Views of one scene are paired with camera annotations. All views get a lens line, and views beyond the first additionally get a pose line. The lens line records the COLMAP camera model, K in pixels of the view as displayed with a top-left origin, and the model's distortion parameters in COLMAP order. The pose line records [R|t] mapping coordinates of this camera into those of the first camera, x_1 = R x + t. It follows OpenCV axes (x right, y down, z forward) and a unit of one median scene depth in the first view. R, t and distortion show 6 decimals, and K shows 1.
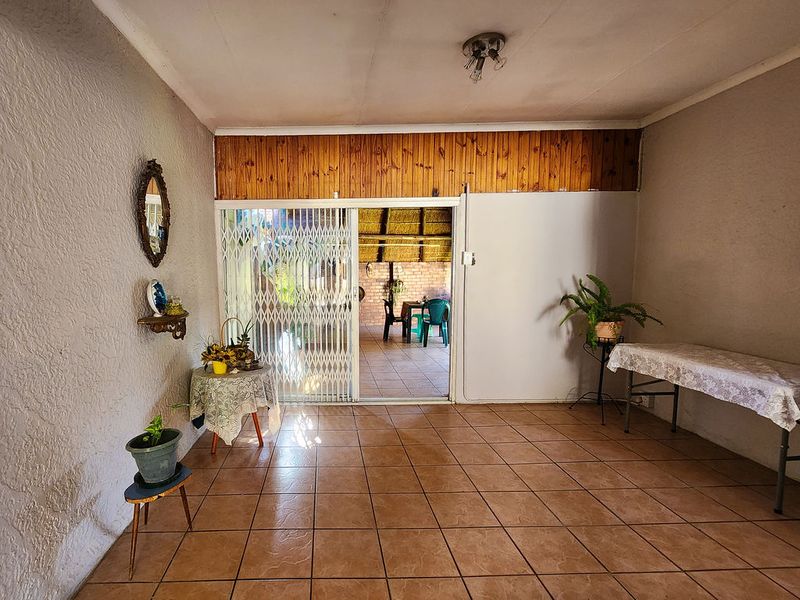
lens RADIAL K [[395.1, 0, 331.8], [0, 395.1, 309.6], [0, 0, 1]] dist [-0.001363, -0.000408]
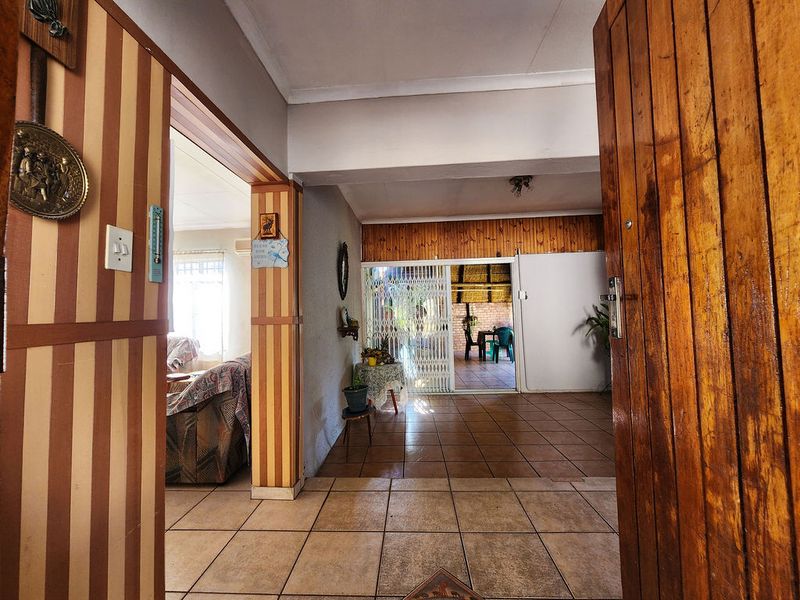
lens RADIAL K [[328.5, 0, 397.1], [0, 328.5, 295.7], [0, 0, 1]] dist [-0.001175, 0.000285]
pose [[0.998701, -0.018101, -0.047638, -0.087641], [0.010355, 0.987370, -0.158095, 0.073535], [0.049898, 0.157396, 0.986274, -0.303122]]
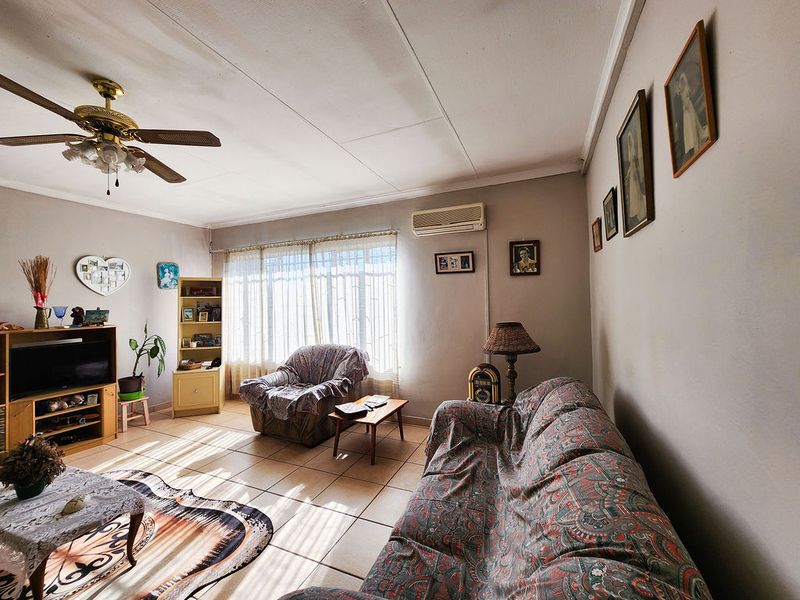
lens RADIAL K [[328.5, 0, 396.5], [0, 328.5, 294.9], [0, 0, 1]] dist [-0.001175, 0.000285]
pose [[0.916327, -0.011827, -0.400257, -0.481176], [-0.037800, 0.992545, -0.115865, -0.028771], [0.398643, 0.121300, 0.909049, 0.105502]]
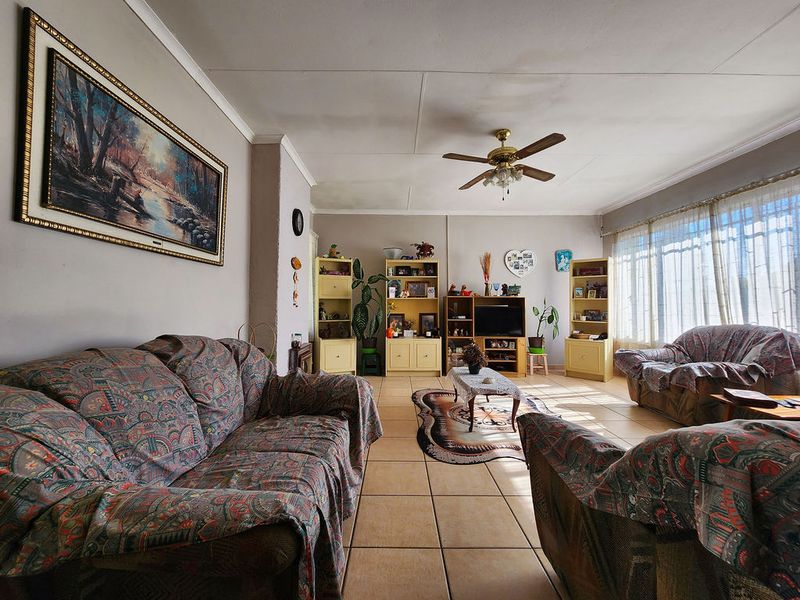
lens RADIAL K [[328.5, 0, 396.5], [0, 328.5, 296.4], [0, 0, 1]] dist [-0.001175, 0.000285]
pose [[0.007807, -0.014129, -0.999870, -0.279094], [-0.111874, 0.993611, -0.014914, 0.055111], [0.993692, 0.111975, 0.006176, 0.126862]]
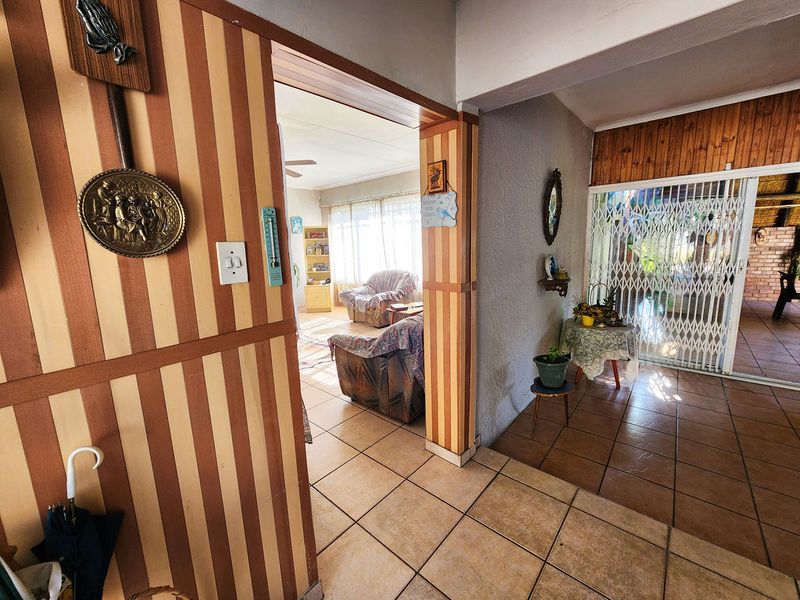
lens RADIAL K [[328.5, 0, 397.0], [0, 328.5, 296.0], [0, 0, 1]] dist [-0.001175, 0.000285]
pose [[0.749325, 0.094963, -0.655358, -0.041473], [-0.043840, 0.994607, 0.093995, -0.007741], [0.660749, -0.041702, 0.749447, -0.181305]]
